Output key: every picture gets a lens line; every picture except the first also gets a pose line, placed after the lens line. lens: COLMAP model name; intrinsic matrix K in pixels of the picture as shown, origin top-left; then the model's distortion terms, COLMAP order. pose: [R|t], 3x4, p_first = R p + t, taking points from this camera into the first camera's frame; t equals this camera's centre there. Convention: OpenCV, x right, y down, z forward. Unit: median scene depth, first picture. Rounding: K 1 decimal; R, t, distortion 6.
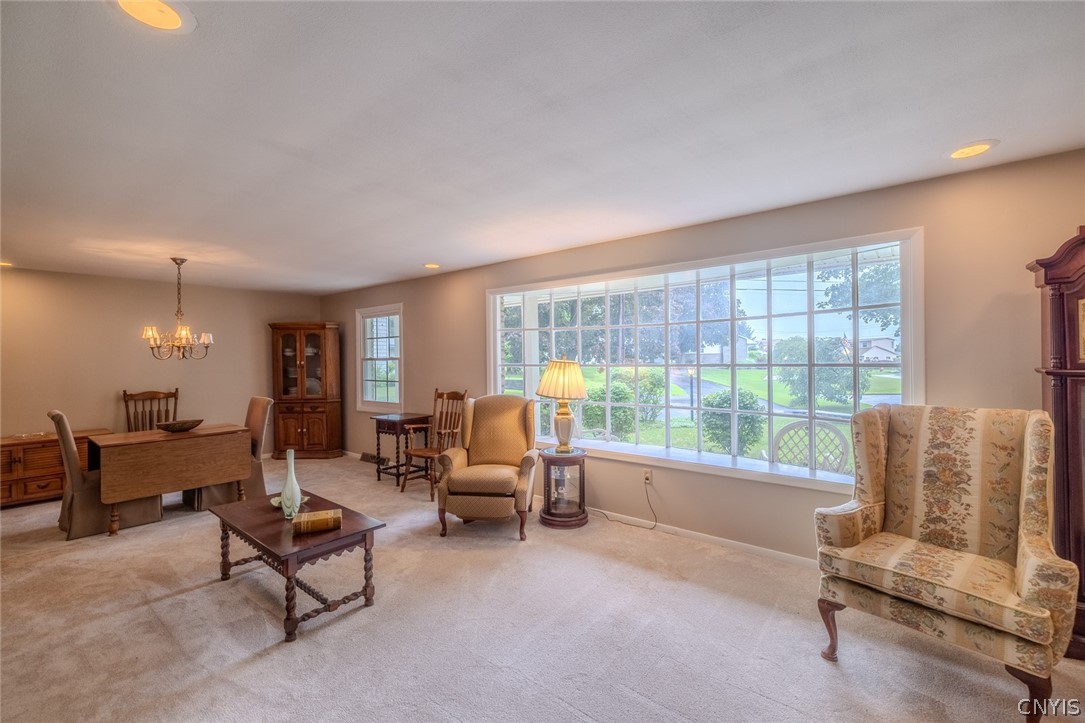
lens RADIAL K [[456.3, 0, 542.7], [0, 456.3, 358.4], [0, 0, 1]] dist [-0.002516, -0.000368]
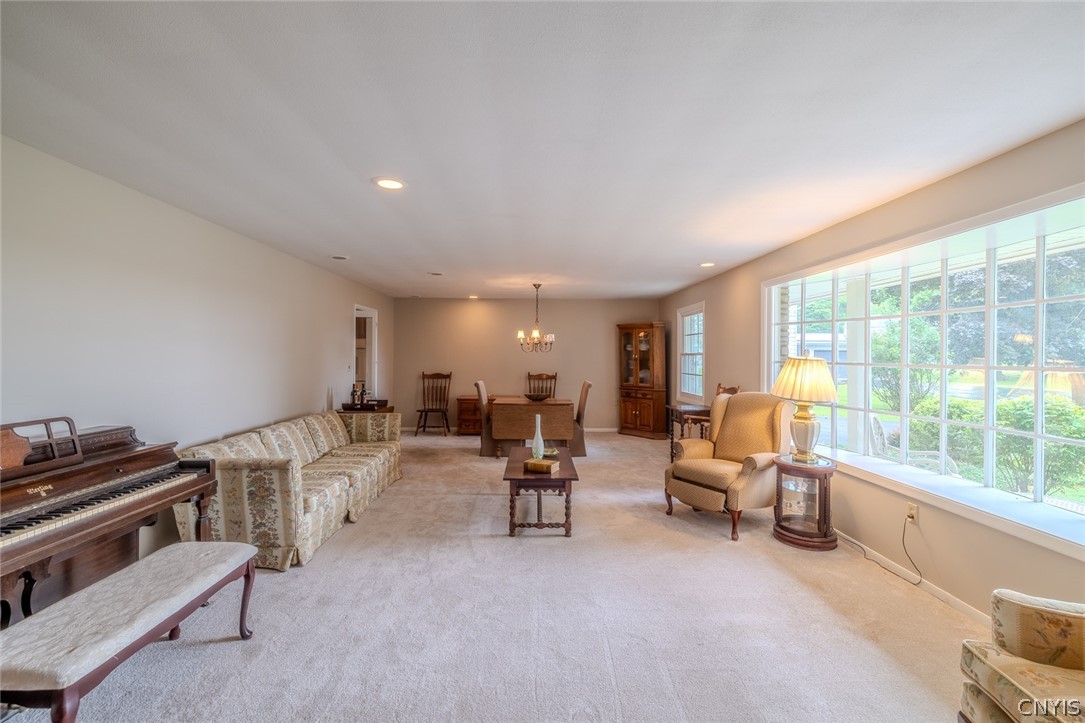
lens RADIAL K [[456.3, 0, 543.2], [0, 456.3, 357.8], [0, 0, 1]] dist [-0.002516, -0.000368]
pose [[0.652344, 0.019331, -0.757676, 0.395358], [-0.014246, 0.999811, 0.013242, 0.001344], [0.757789, 0.002156, 0.652496, 0.050461]]
